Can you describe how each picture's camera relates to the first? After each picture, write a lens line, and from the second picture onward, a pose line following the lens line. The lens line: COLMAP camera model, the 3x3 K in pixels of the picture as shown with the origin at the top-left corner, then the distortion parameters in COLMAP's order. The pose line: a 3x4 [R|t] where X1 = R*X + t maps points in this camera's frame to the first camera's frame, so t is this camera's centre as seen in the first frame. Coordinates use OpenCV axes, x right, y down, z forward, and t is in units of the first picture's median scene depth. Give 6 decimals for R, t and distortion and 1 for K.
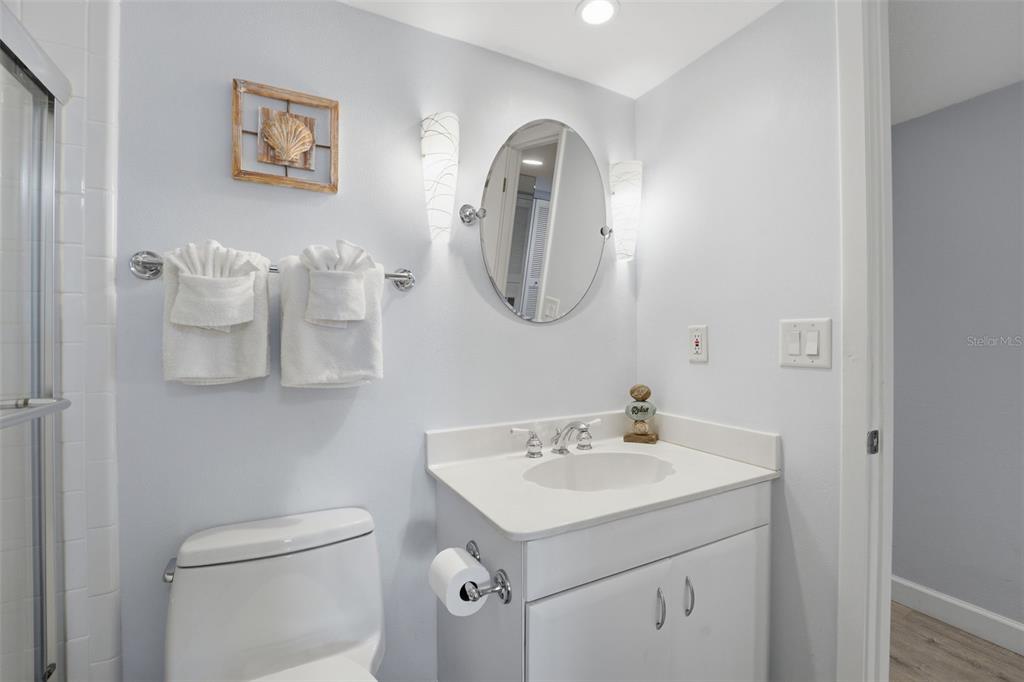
lens RADIAL K [[430.1, 0, 514.3], [0, 430.1, 343.7], [0, 0, 1]] dist [-0.037401, 0.007912]
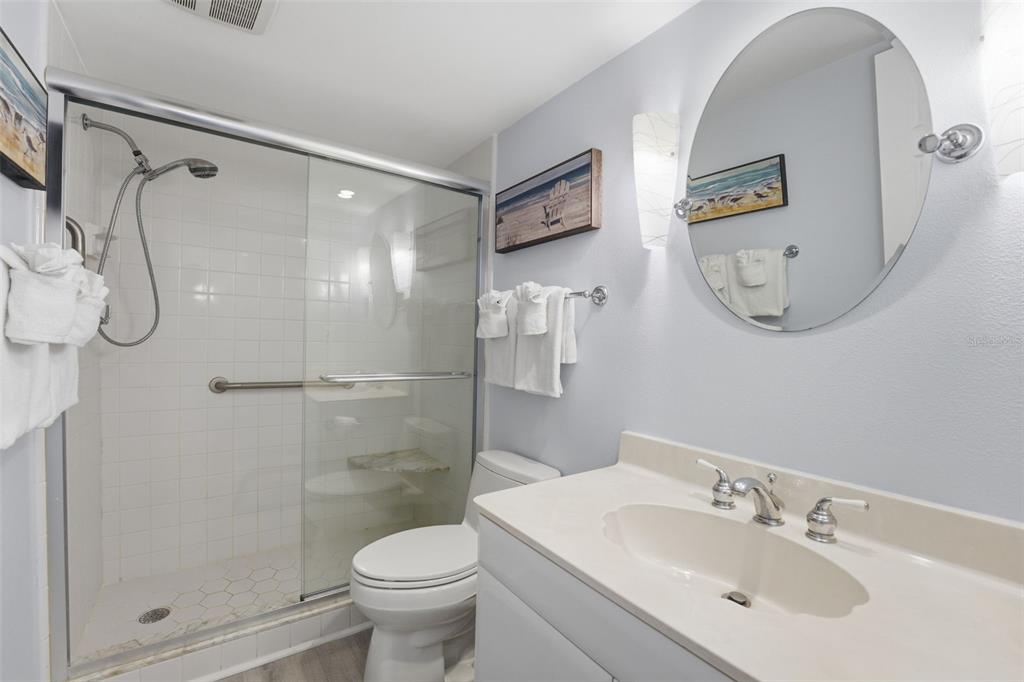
lens RADIAL K [[430.1, 0, 514.3], [0, 430.1, 343.7], [0, 0, 1]] dist [-0.037401, 0.007912]
pose [[0.143680, 0.022958, -0.989358, 0.754811], [-0.026203, 0.999469, 0.019387, -0.031347], [0.989277, 0.023139, 0.144205, 0.534227]]
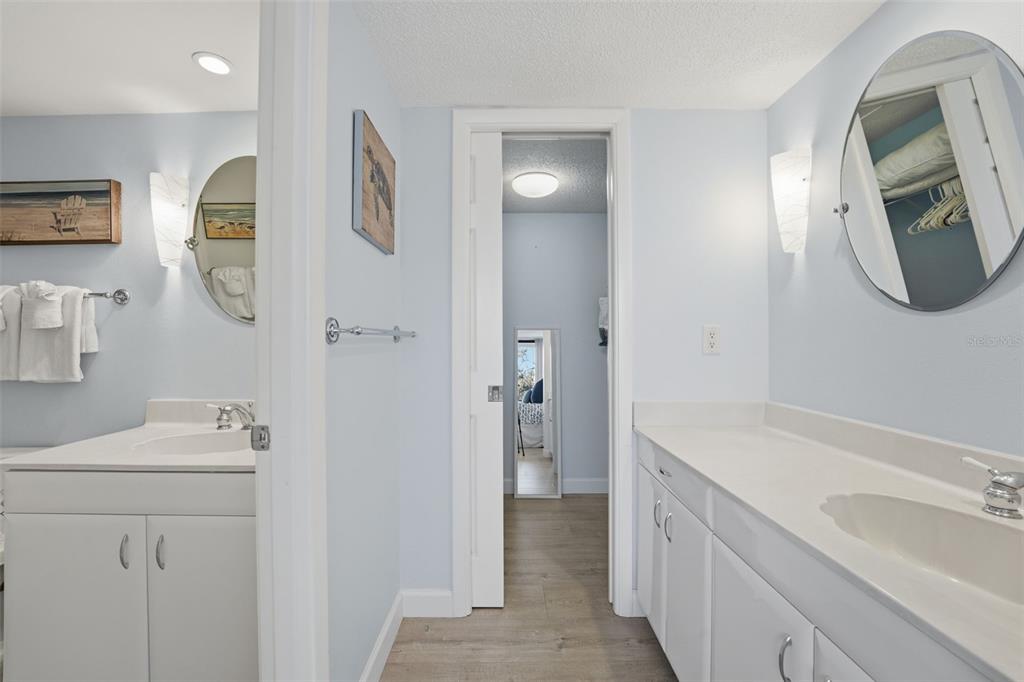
lens RADIAL K [[430.1, 0, 514.3], [0, 430.1, 343.7], [0, 0, 1]] dist [-0.037401, 0.007912]
pose [[0.893168, 0.003990, -0.449705, 1.435632], [-0.002066, 0.999986, 0.004769, 0.003087], [0.449718, -0.003330, 0.893165, 0.269657]]
